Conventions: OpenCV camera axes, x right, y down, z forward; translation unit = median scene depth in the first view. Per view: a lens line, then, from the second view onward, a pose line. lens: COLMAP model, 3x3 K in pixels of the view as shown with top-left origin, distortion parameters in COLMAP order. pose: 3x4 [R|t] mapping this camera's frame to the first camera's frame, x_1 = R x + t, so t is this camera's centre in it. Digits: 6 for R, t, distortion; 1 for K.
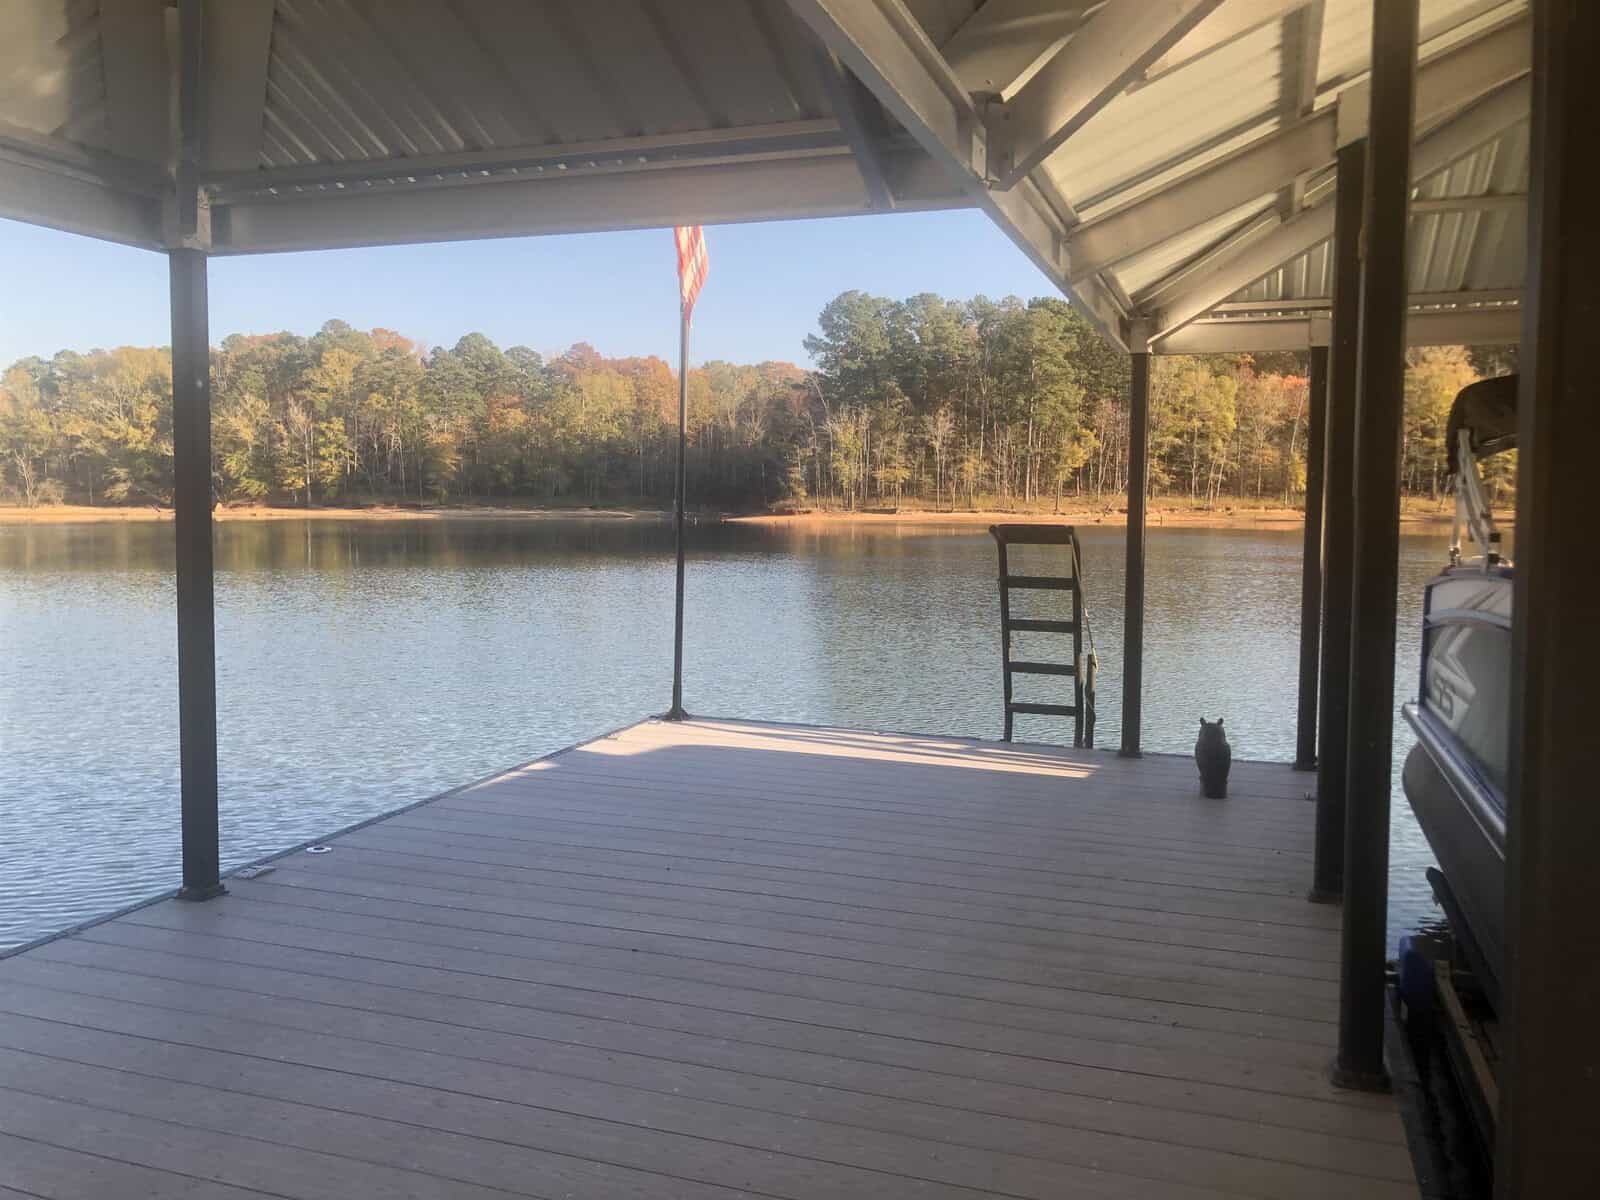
lens RADIAL K [[1289.0, 0, 792.6], [0, 1289.0, 595.9], [0, 0, 1]] dist [0.069674, -0.154235]
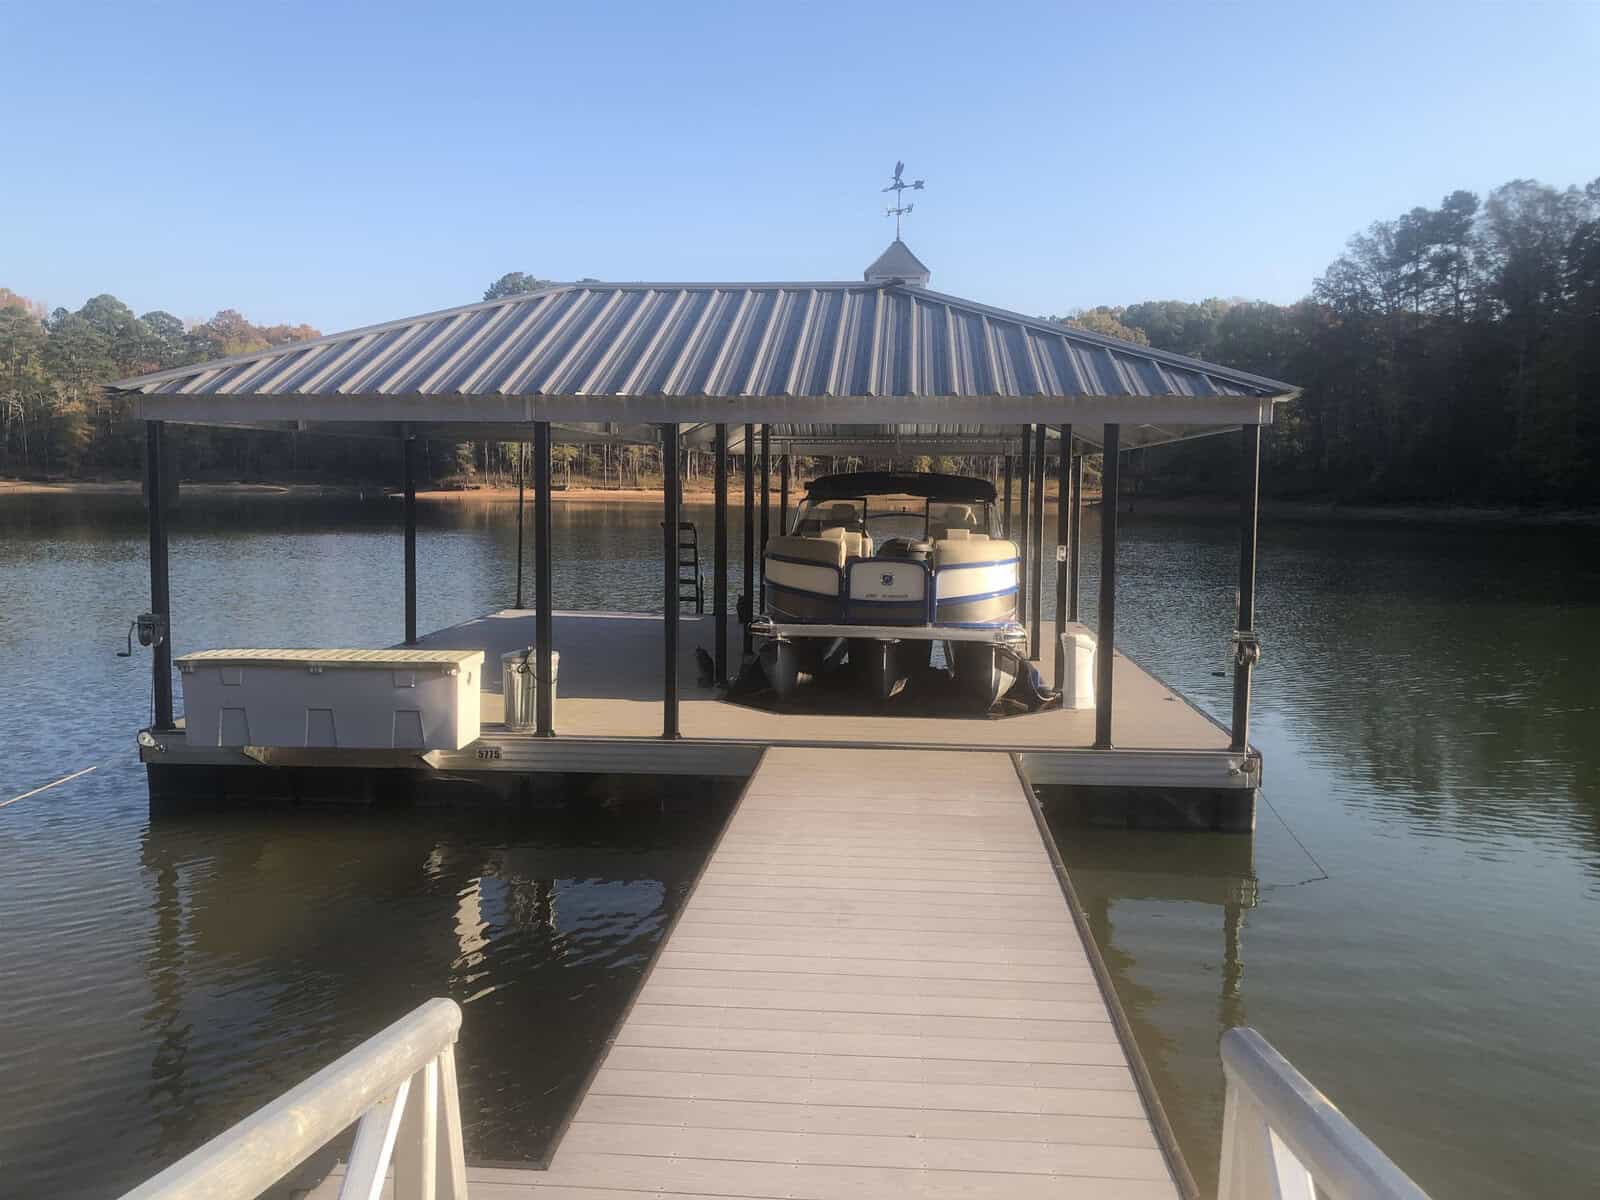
lens RADIAL K [[1319.2, 0, 801.5], [0, 1319.2, 584.8], [0, 0, 1]] dist [0.014381, -0.001453]
pose [[0.965946, -0.012340, 0.258448, -0.008884], [0.010306, 0.999904, 0.009222, 0.004164], [-0.258537, -0.006244, 0.965981, -0.066140]]
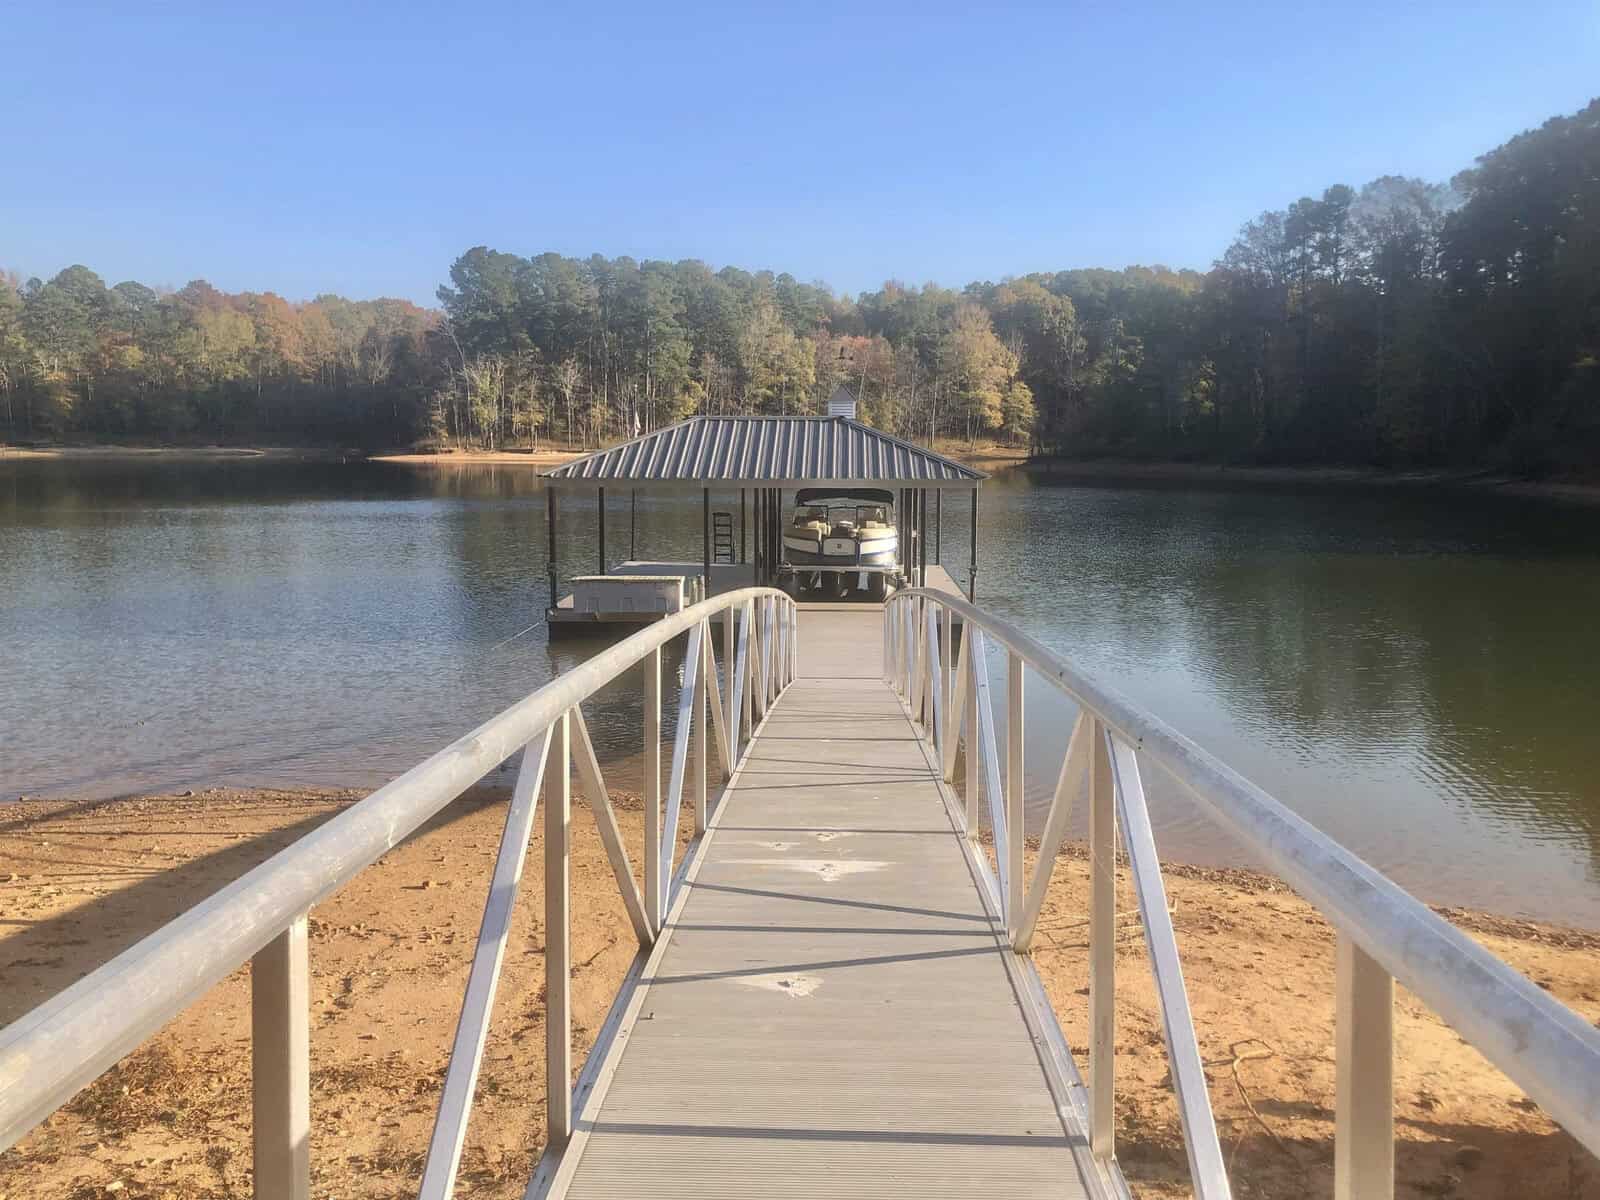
lens RADIAL K [[1319.2, 0, 801.5], [0, 1319.2, 584.8], [0, 0, 1]] dist [0.014381, -0.001453]
pose [[0.954057, -0.031075, 0.298008, -0.032852], [0.018367, 0.998802, 0.045350, 0.002386], [-0.299060, -0.037793, 0.953486, -0.134715]]
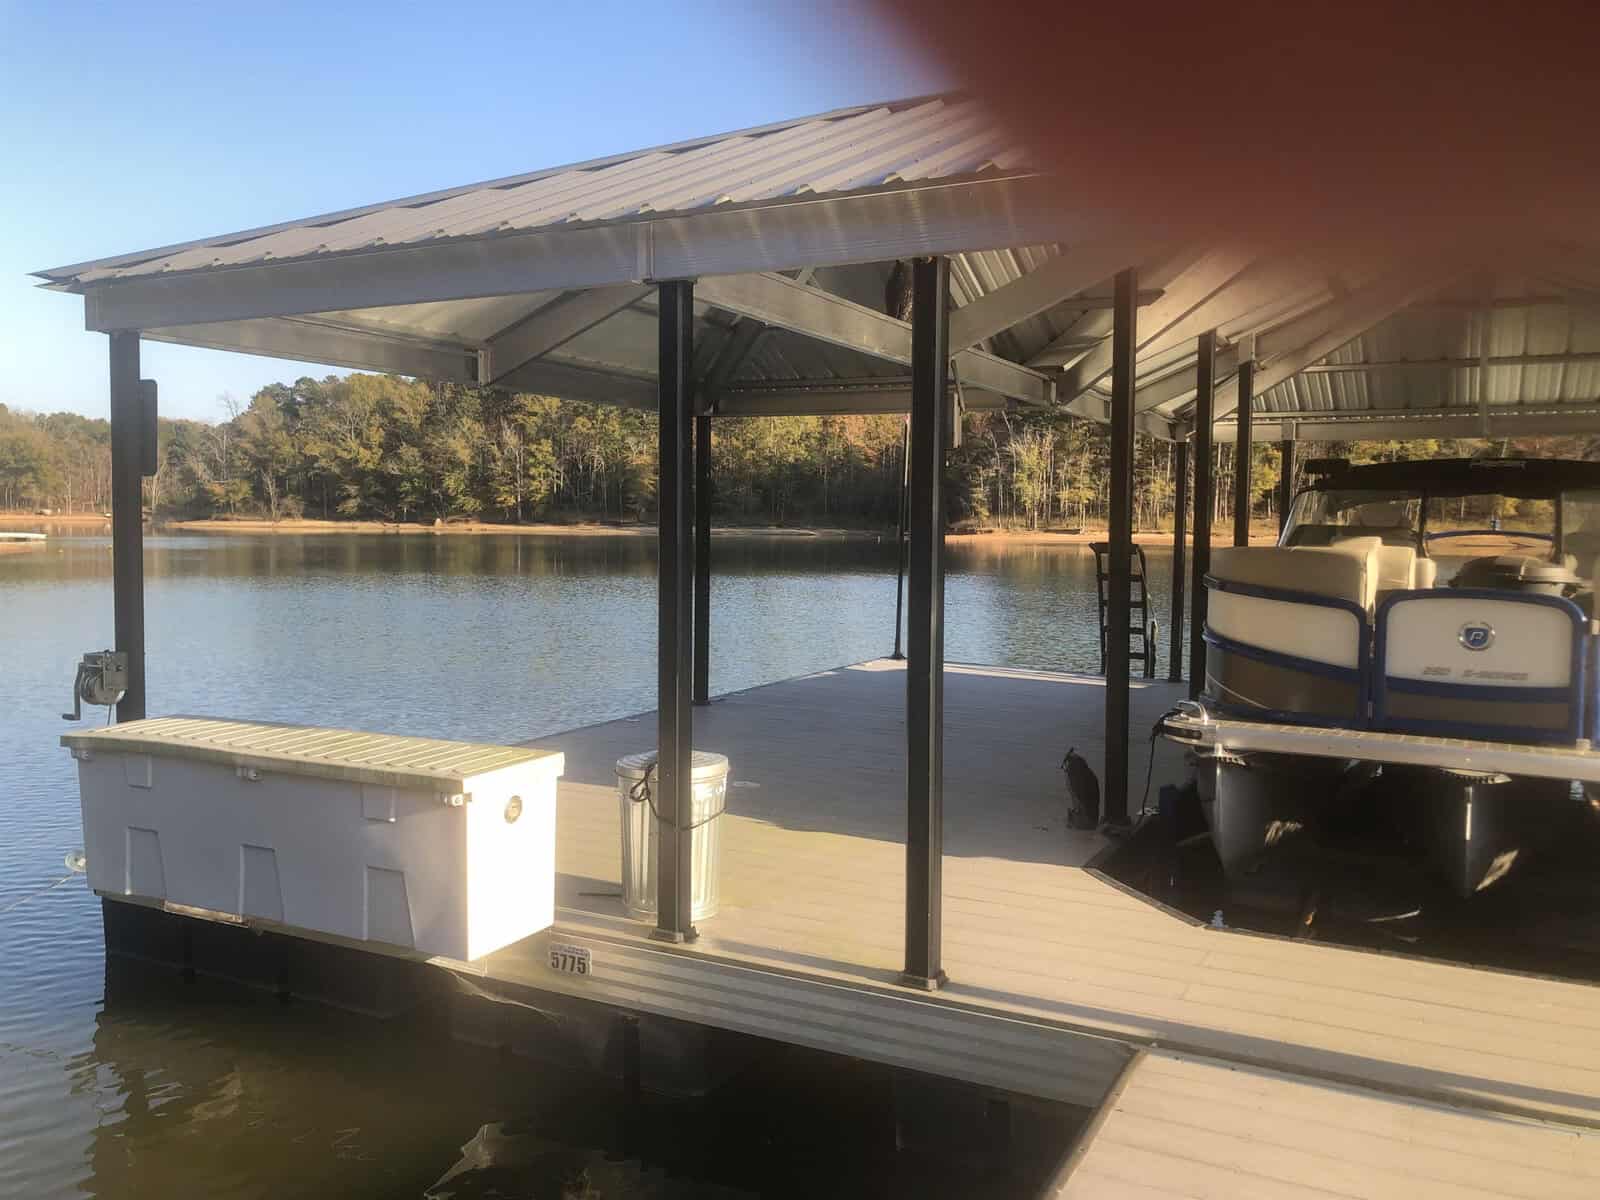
lens RADIAL K [[1308.9, 0, 778.6], [0, 1308.9, 595.3], [0, 0, 1]] dist [0.080787, -0.223136]
pose [[0.989111, 0.017266, -0.146157, -0.000841], [-0.019792, 0.999679, -0.015847, 0.004324], [0.145836, 0.018567, 0.989134, -0.041264]]
